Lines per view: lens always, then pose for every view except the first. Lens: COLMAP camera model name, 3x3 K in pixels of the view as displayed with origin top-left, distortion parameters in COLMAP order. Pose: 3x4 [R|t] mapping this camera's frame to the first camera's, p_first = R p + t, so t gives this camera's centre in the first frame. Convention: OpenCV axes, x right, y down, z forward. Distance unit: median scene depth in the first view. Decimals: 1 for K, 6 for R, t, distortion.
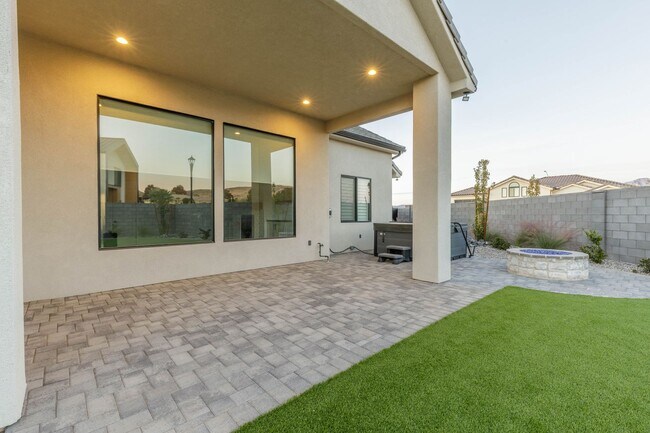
lens RADIAL K [[290.0, 0, 326.4], [0, 290.0, 218.6], [0, 0, 1]] dist [0.010060, -0.001530]
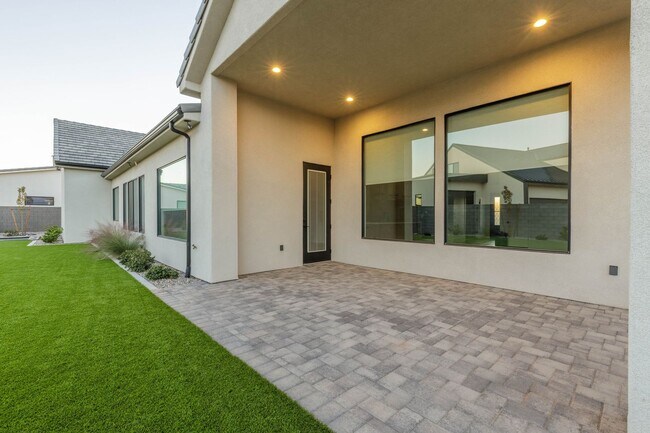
lens RADIAL K [[290.0, 0, 328.2], [0, 290.0, 217.5], [0, 0, 1]] dist [0.010060, -0.001530]
pose [[0.010108, 0.005742, -0.999932, 0.616373], [-0.013456, 0.999894, 0.005606, -0.006558], [0.999858, 0.013398, 0.010184, 0.677111]]
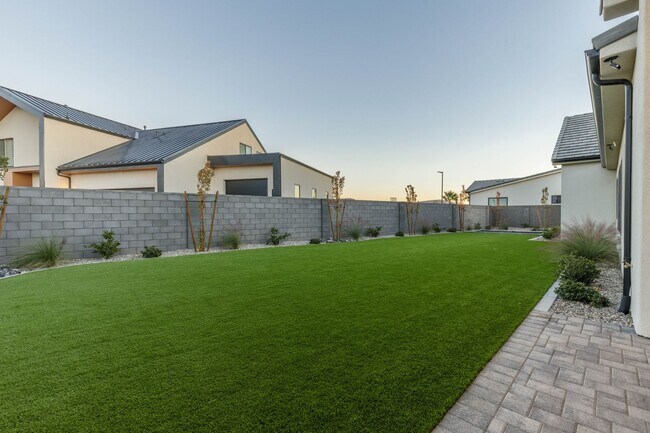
lens RADIAL K [[290.0, 0, 324.4], [0, 290.0, 217.4], [0, 0, 1]] dist [0.010060, -0.001530]
pose [[-0.998389, 0.003299, -0.056643, 0.257393], [0.001866, 0.999677, 0.025330, -0.007547], [0.056708, 0.025183, -0.998073, 0.793086]]
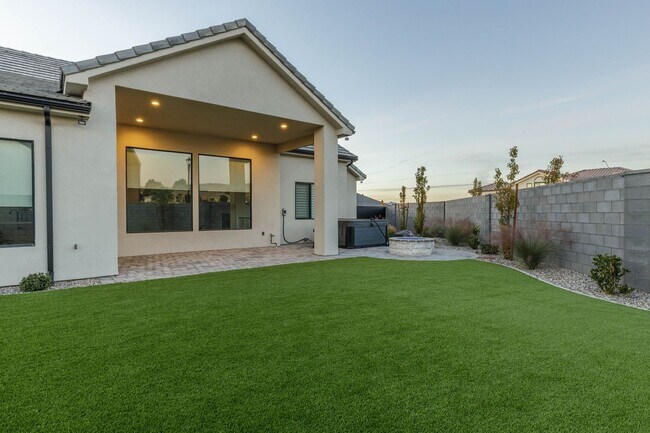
lens RADIAL K [[350.5, 0, 326.6], [0, 350.5, 217.2], [0, 0, 1]] dist [0.010699, -0.000083]
pose [[0.996737, 0.000371, -0.080717, 0.521785], [-0.000496, 0.999999, -0.001537, 0.010421], [0.080717, 0.001572, 0.996736, -0.888209]]
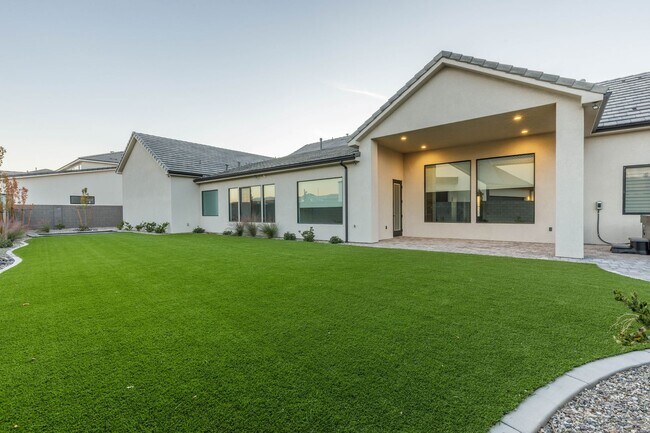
lens RADIAL K [[290.0, 0, 328.5], [0, 290.0, 218.3], [0, 0, 1]] dist [0.010060, -0.001530]
pose [[0.150870, 0.021234, -0.988326, 1.491001], [-0.003048, 0.999775, 0.021015, 0.014339], [0.988549, -0.000158, 0.150900, -0.252641]]
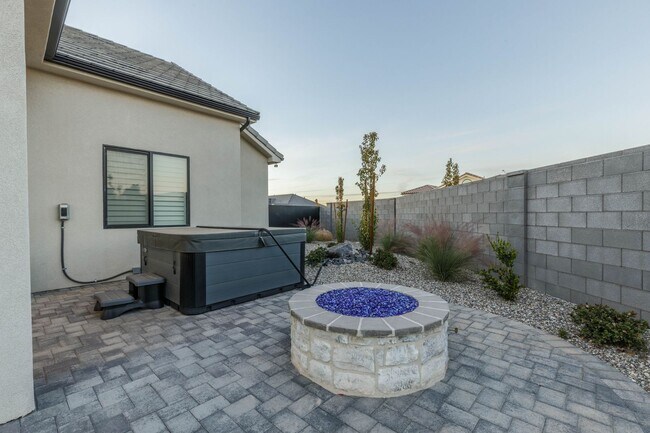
lens RADIAL K [[290.0, 0, 326.0], [0, 290.0, 218.5], [0, 0, 1]] dist [0.010060, -0.001530]
pose [[0.996601, -0.006679, 0.082111, 0.735823], [0.006781, 0.999977, -0.000964, -0.004682], [-0.082103, 0.001517, 0.996623, 0.652927]]
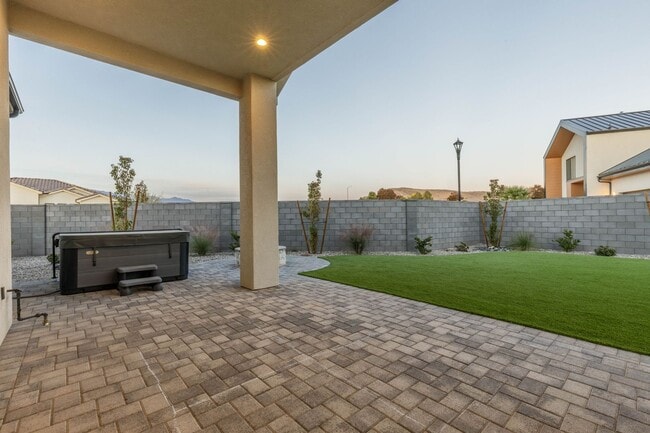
lens RADIAL K [[290.0, 0, 327.7], [0, 290.0, 217.5], [0, 0, 1]] dist [0.010060, -0.001530]
pose [[0.012818, 0.006194, 0.999899, -0.607058], [0.023421, 0.999705, -0.006493, -0.006207], [-0.999644, 0.023502, 0.012669, 0.765288]]
